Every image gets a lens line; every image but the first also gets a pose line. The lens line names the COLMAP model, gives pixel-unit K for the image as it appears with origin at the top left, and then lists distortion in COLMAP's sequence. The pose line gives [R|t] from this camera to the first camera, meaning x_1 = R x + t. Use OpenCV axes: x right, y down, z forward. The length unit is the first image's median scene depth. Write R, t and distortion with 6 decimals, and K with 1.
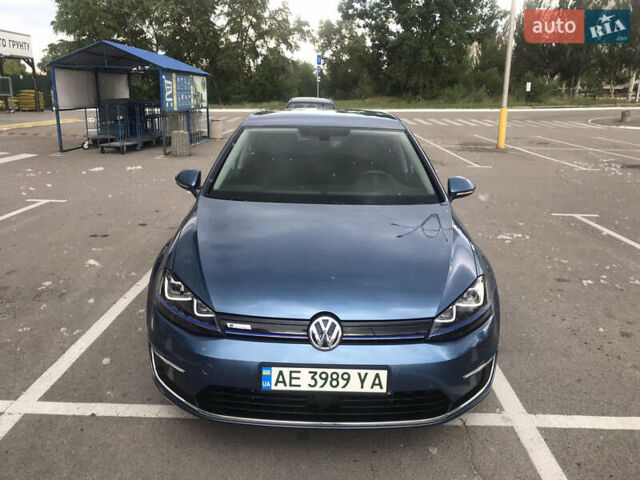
lens RADIAL K [[520.2, 0, 320.0], [0, 520.2, 240.0], [0, 0, 1]] dist [0.063002, -0.102977]
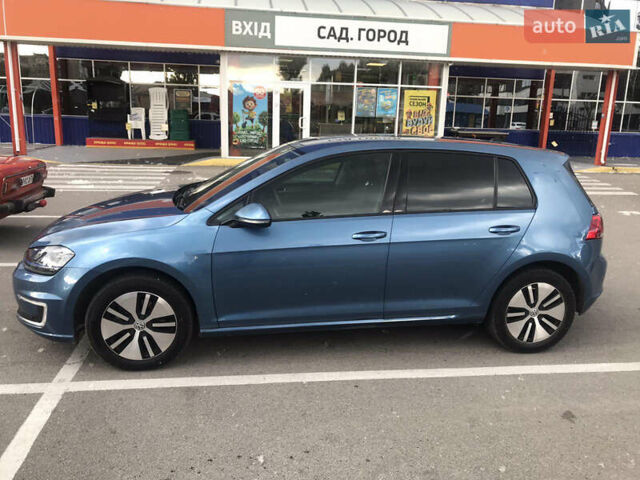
lens RADIAL K [[520.2, 0, 320.0], [0, 520.2, 240.0], [0, 0, 1]] dist [0.063002, -0.102977]
pose [[0.158192, 0.215530, -0.963598, 1.895822], [-0.295005, 0.941630, 0.162186, -0.390243], [0.942310, 0.258610, 0.212541, 1.527718]]
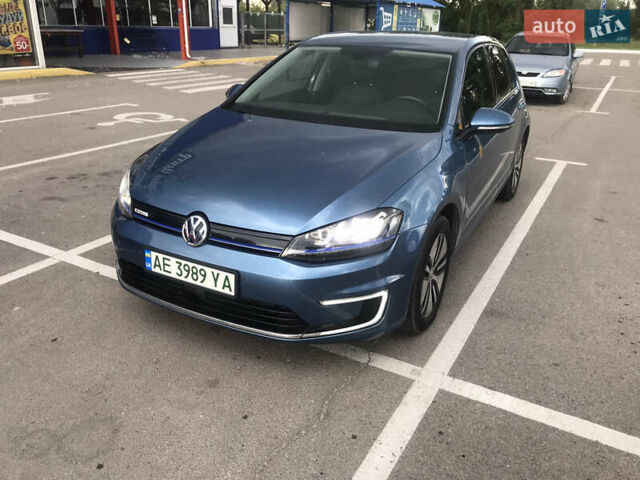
lens RADIAL K [[520.2, 0, 320.0], [0, 520.2, 240.0], [0, 0, 1]] dist [0.063002, -0.102977]
pose [[0.880714, 0.179727, -0.438224, 0.713996], [-0.132904, 0.981814, 0.135566, 0.018452], [0.454620, -0.061153, 0.888584, 0.161668]]
